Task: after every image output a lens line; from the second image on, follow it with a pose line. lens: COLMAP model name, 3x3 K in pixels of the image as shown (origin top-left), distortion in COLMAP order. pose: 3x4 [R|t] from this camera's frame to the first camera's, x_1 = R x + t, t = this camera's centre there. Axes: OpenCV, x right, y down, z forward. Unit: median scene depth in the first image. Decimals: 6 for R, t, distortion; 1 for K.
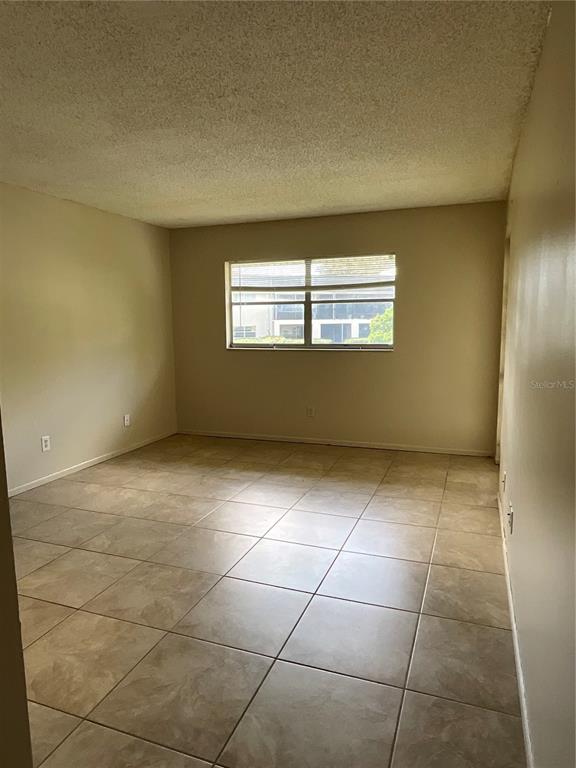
lens RADIAL K [[499.7, 0, 292.8], [0, 499.7, 388.4], [0, 0, 1]] dist [-0.001144, -0.000670]
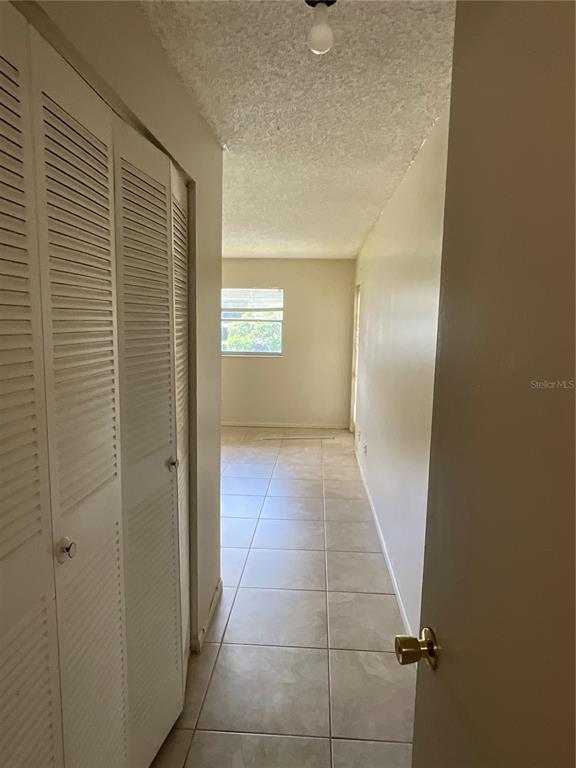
lens RADIAL K [[499.7, 0, 285.9], [0, 499.7, 382.7], [0, 0, 1]] dist [-0.001144, -0.000670]
pose [[0.958886, -0.002955, 0.283775, -0.194246], [0.007423, 0.999865, -0.014671, 0.018498], [-0.283694, 0.016175, 0.958779, -0.366140]]
